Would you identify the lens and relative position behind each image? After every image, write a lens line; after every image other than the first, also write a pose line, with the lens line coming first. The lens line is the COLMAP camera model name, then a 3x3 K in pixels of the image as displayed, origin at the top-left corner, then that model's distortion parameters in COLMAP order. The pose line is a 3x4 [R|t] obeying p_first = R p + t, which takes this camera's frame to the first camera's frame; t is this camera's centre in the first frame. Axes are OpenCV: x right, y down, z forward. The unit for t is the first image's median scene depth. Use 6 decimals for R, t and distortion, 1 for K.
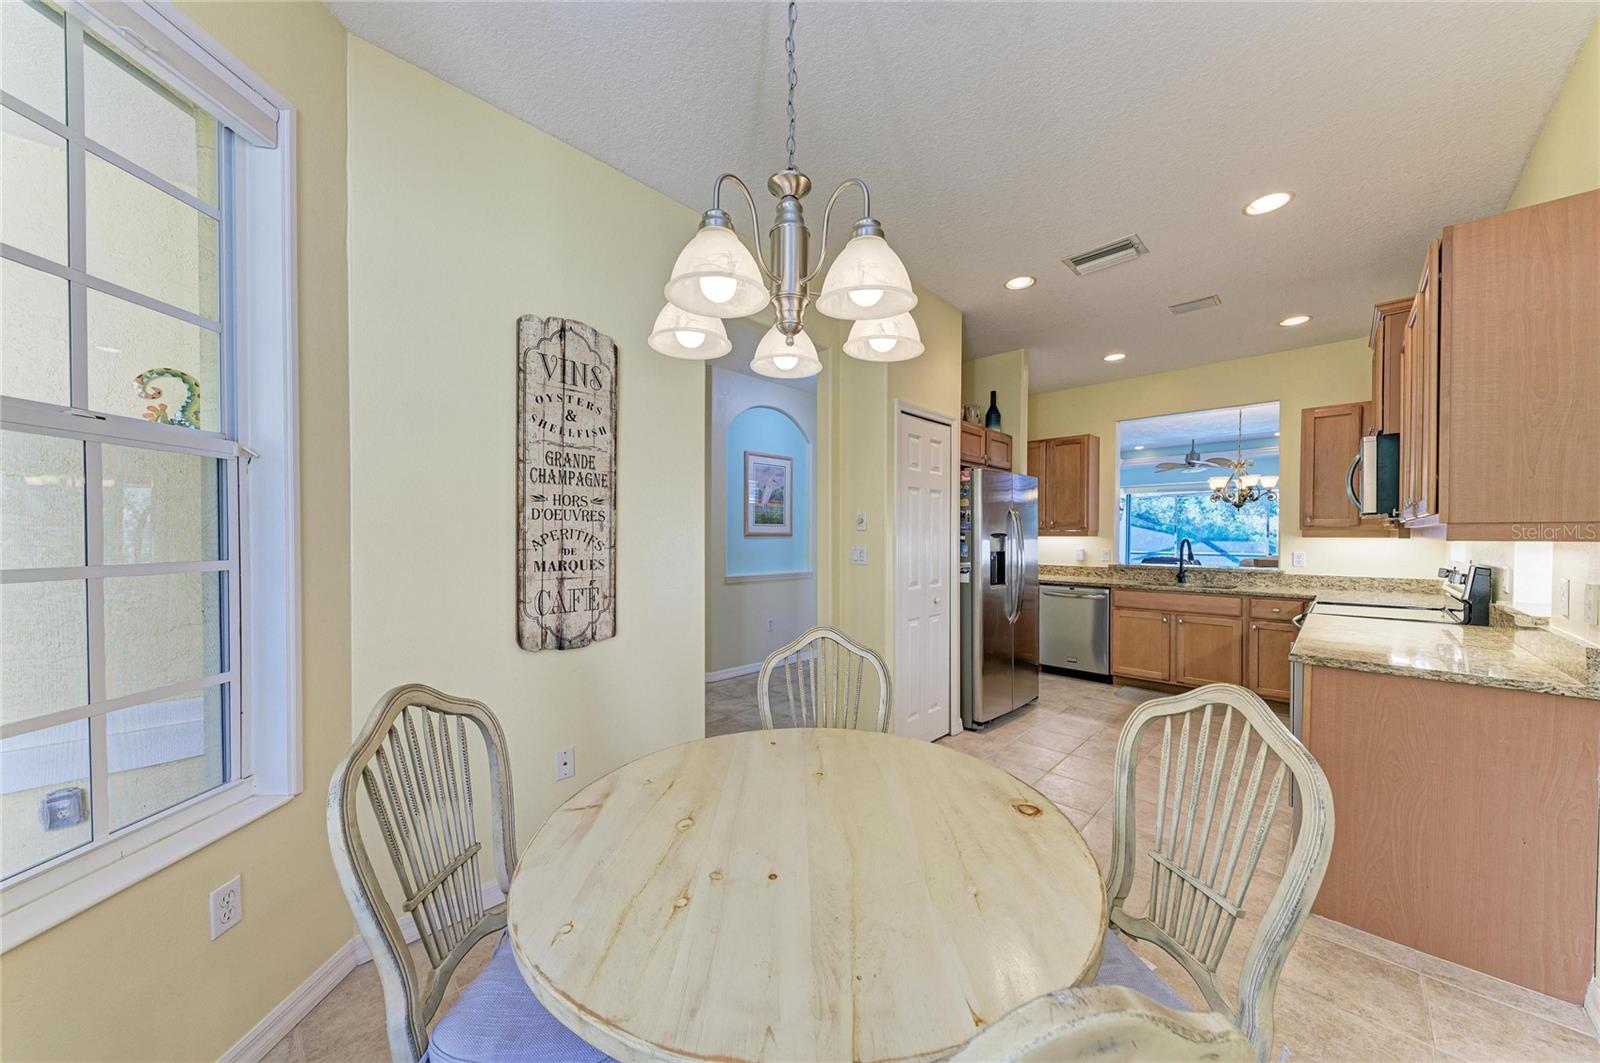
lens RADIAL K [[554.1, 0, 809.1], [0, 554.1, 539.5], [0, 0, 1]] dist [0.009312, -0.000332]
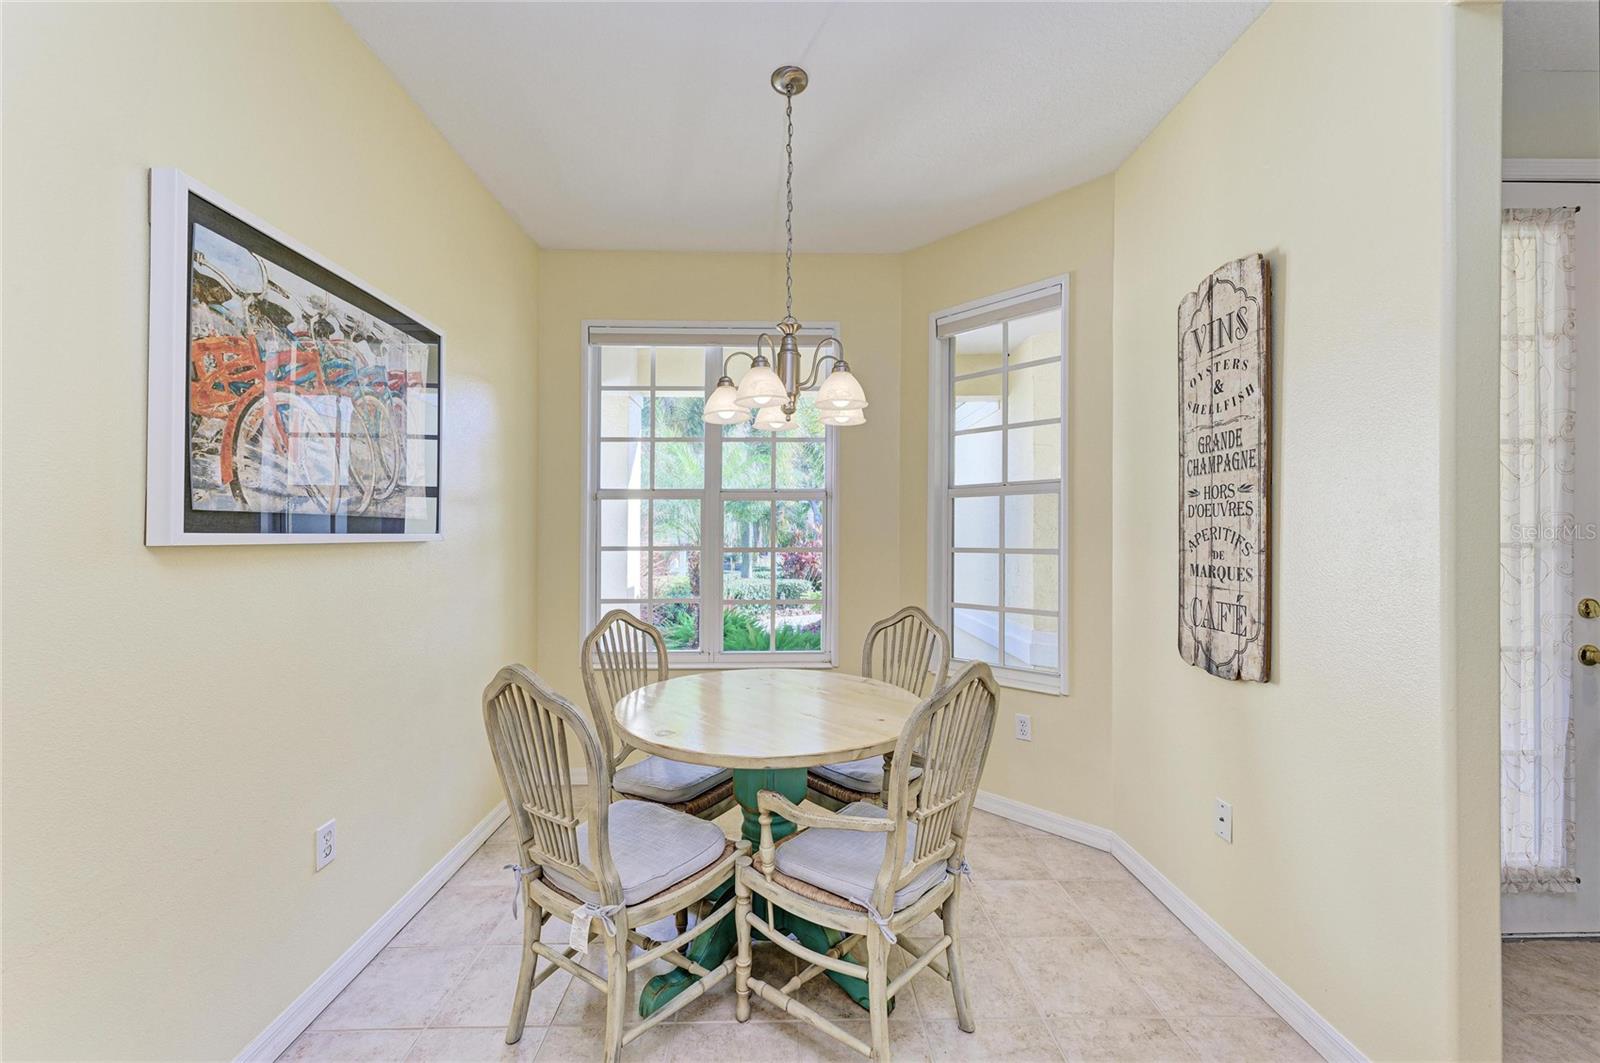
lens RADIAL K [[619.1, 0, 807.7], [0, 619.1, 543.3], [0, 0, 1]] dist [0.016209, -0.006553]
pose [[-0.684190, -0.001830, -0.729302, 0.643634], [-0.019238, 0.999694, 0.015540, 0.002309], [0.729050, 0.024663, -0.684016, 1.196535]]
